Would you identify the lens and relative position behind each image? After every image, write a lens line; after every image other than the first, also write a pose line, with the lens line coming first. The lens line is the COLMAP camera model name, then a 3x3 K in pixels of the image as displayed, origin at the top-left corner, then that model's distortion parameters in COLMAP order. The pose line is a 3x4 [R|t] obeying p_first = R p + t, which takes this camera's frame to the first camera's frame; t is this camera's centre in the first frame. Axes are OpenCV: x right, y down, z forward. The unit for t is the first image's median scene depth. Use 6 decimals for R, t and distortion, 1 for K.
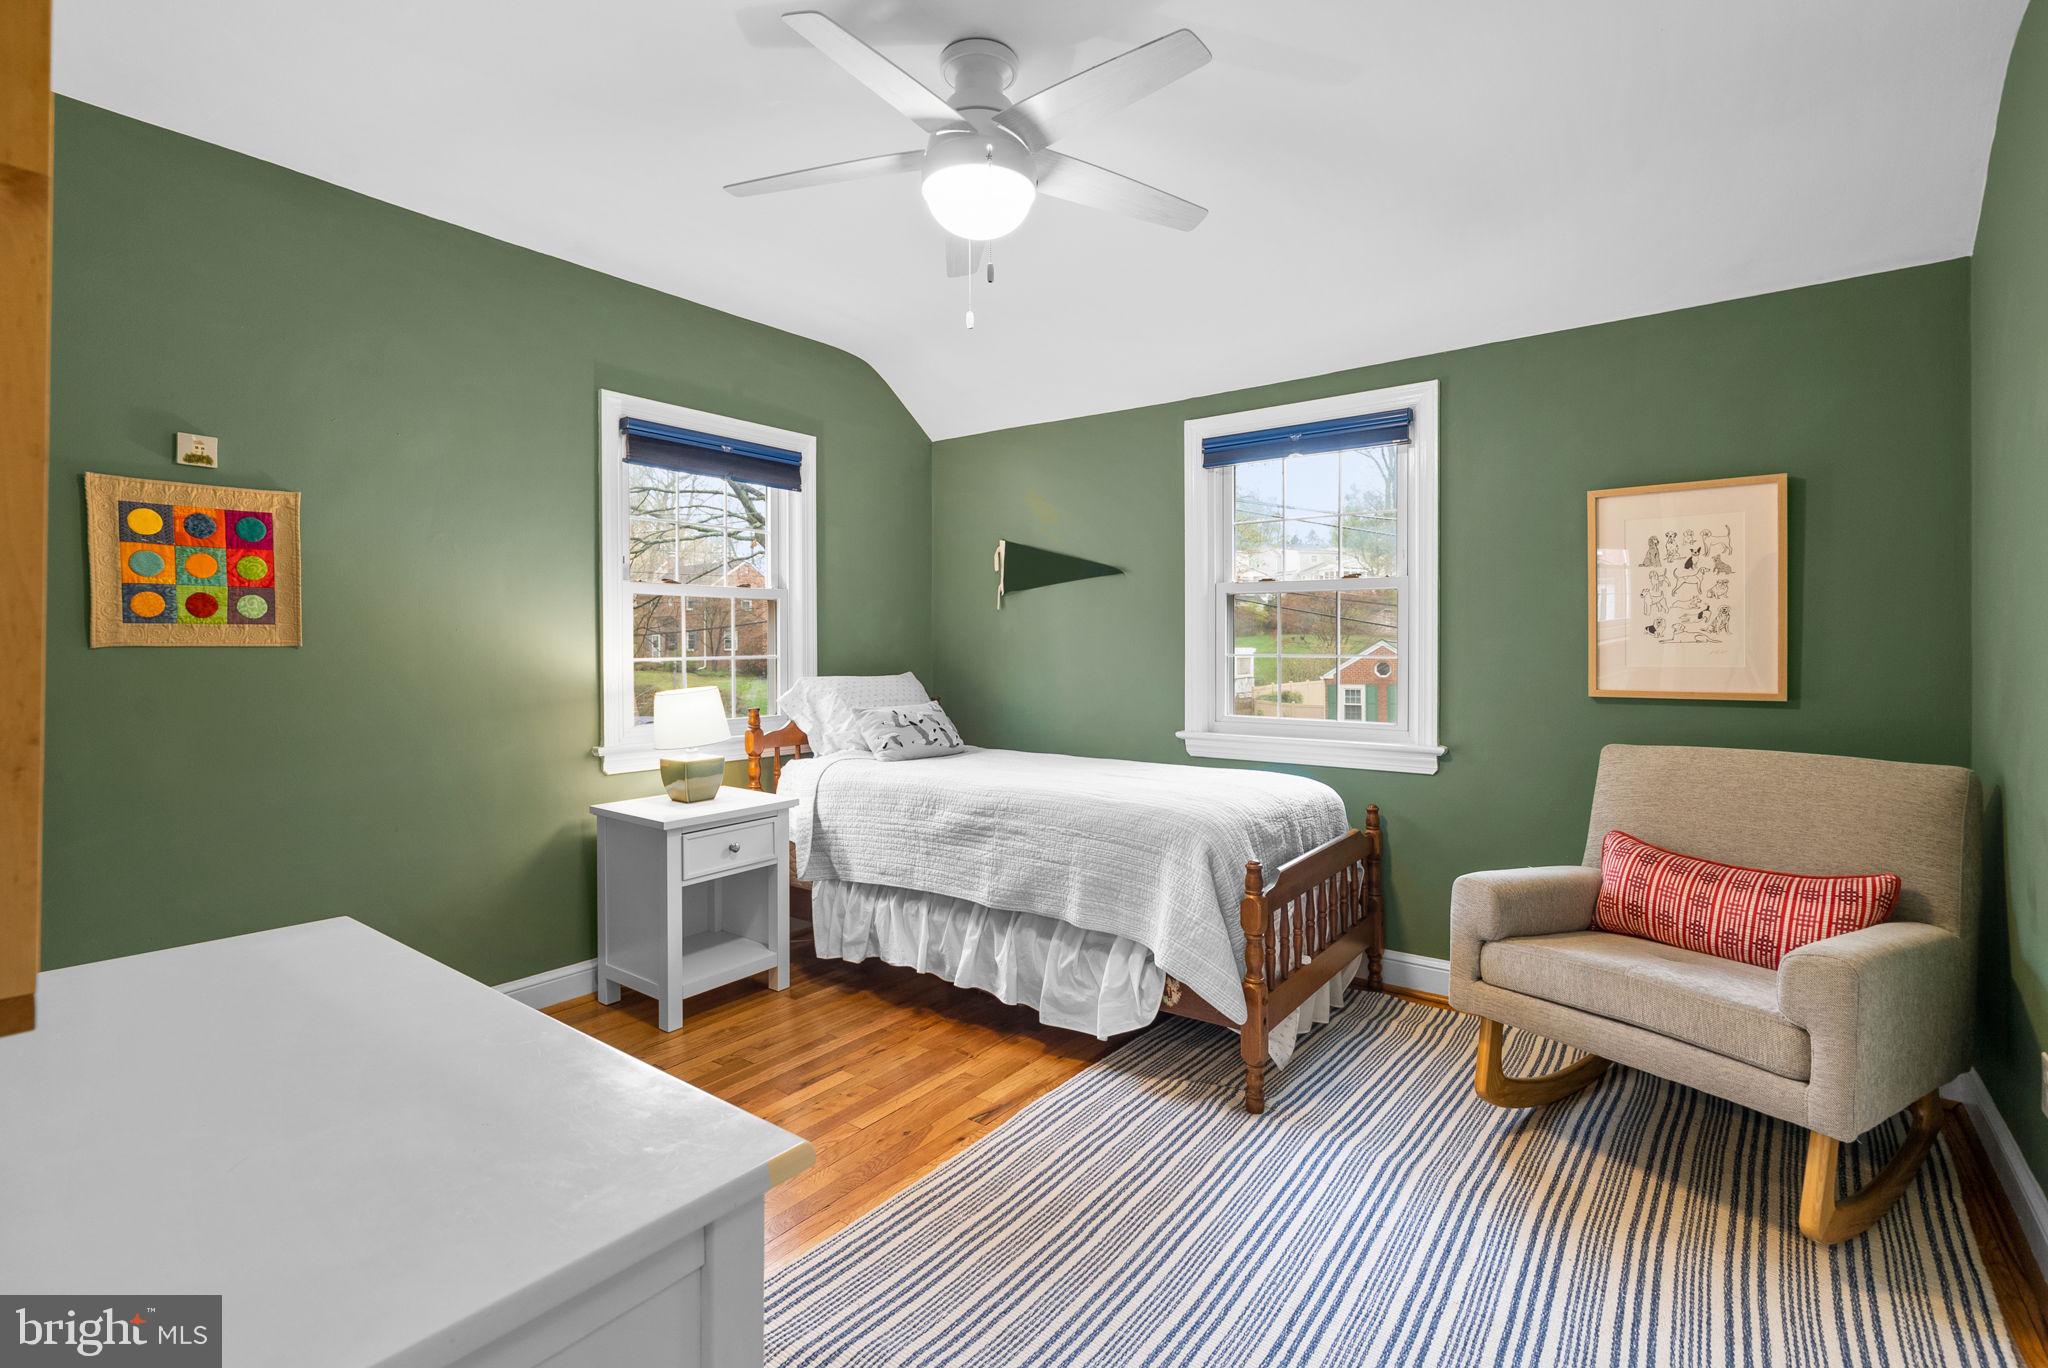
lens RADIAL K [[944.5, 0, 1019.2], [0, 944.5, 683.1], [0, 0, 1]] dist [-0.002225, -0.000042]
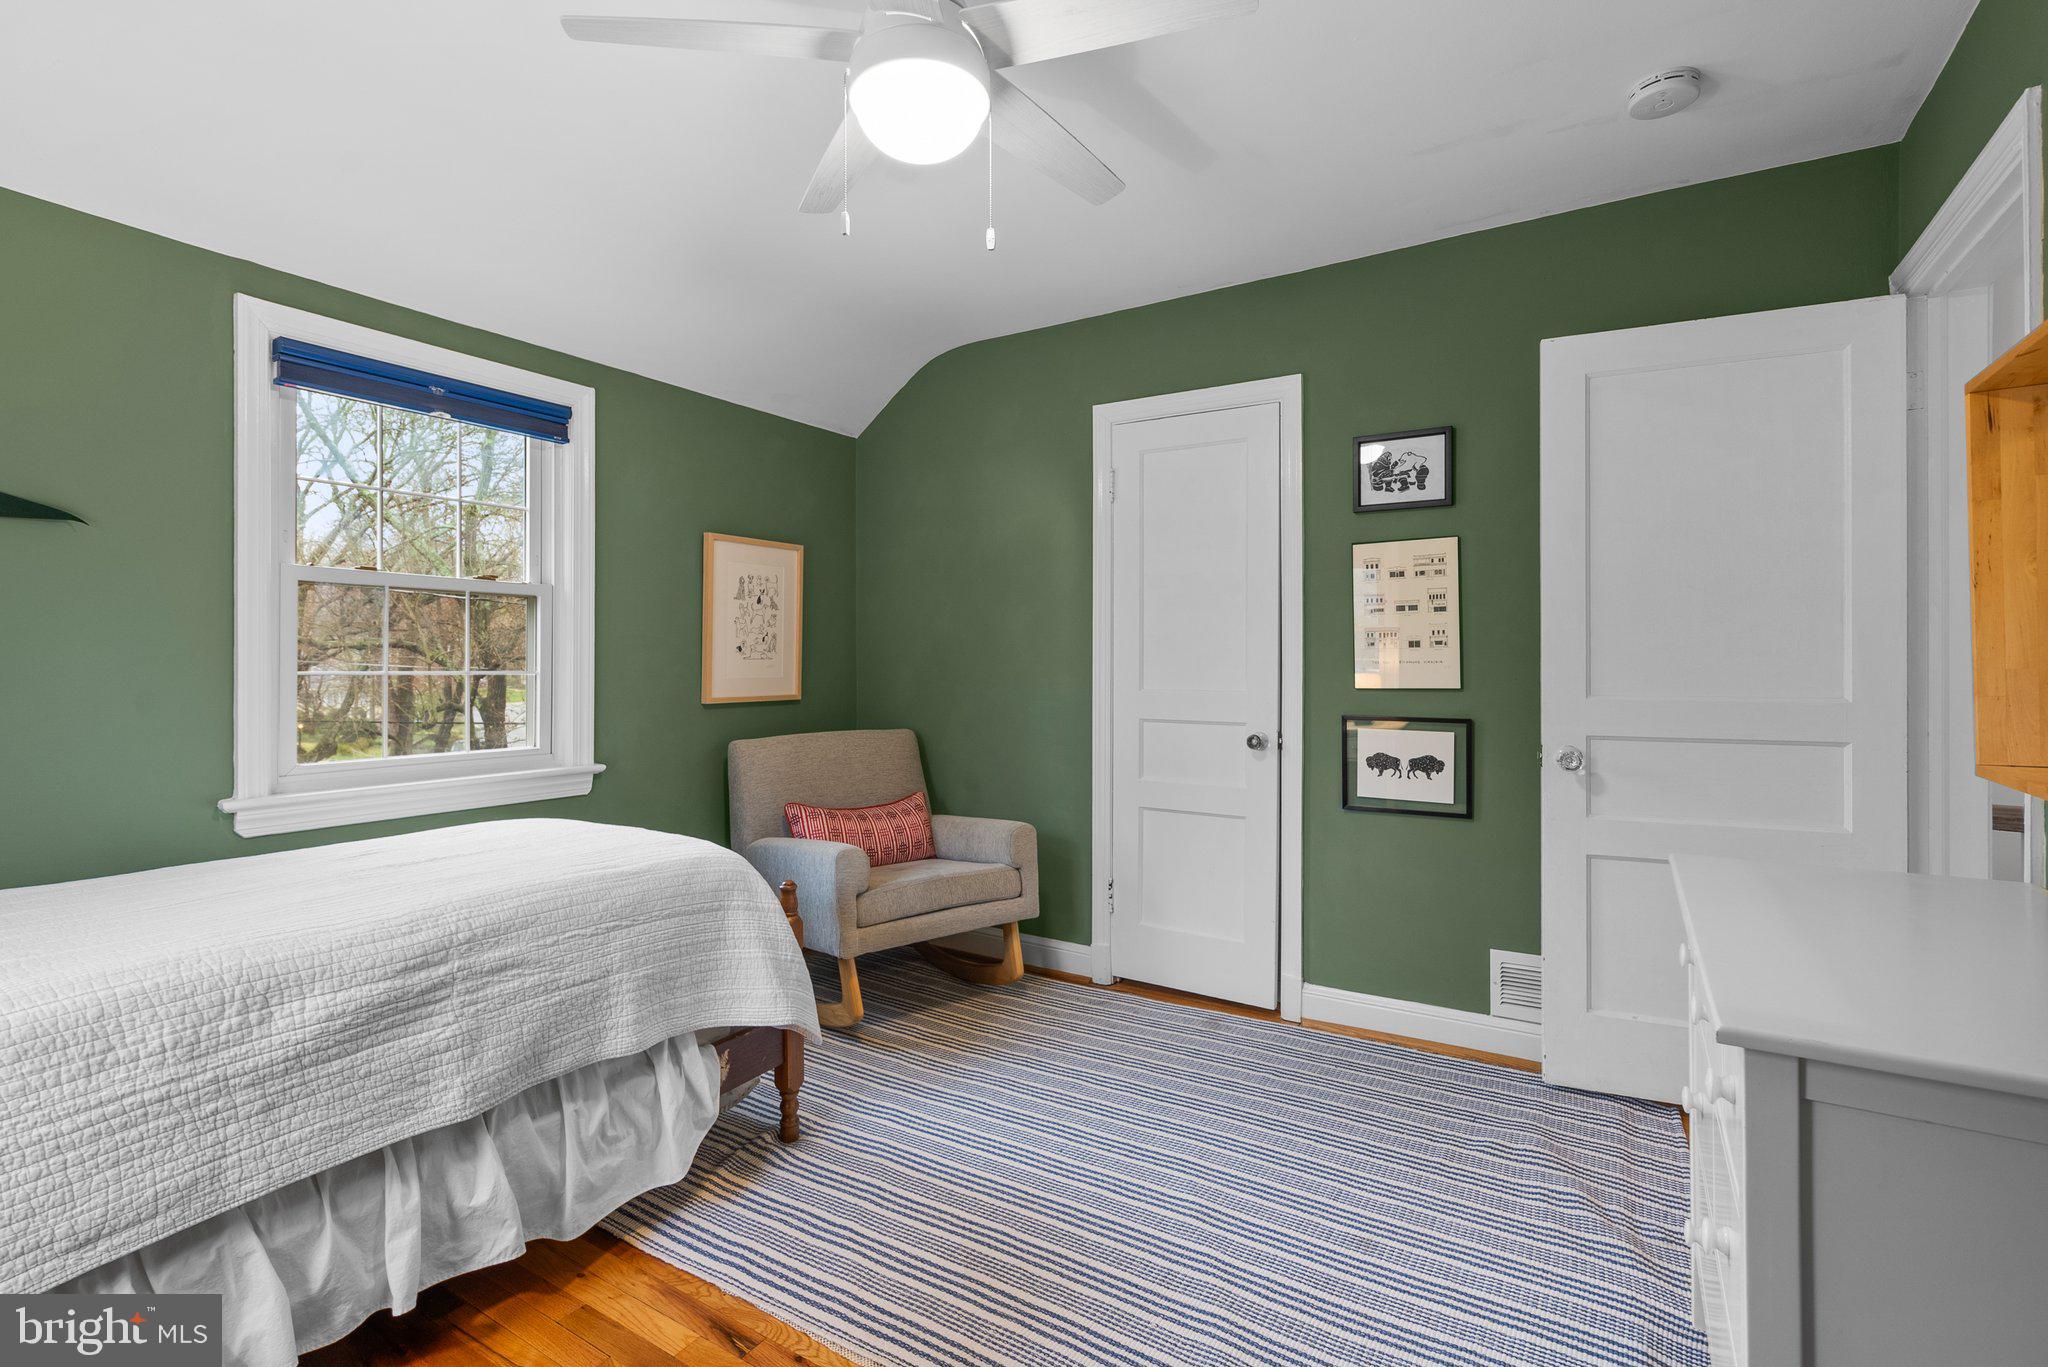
lens RADIAL K [[944.5, 0, 1019.2], [0, 944.5, 682.6], [0, 0, 1]] dist [-0.002225, -0.000042]
pose [[-0.096775, -0.018121, 0.995141, -0.630265], [0.038004, 0.999038, 0.021888, -0.023904], [-0.994580, 0.039938, -0.095993, 0.725923]]
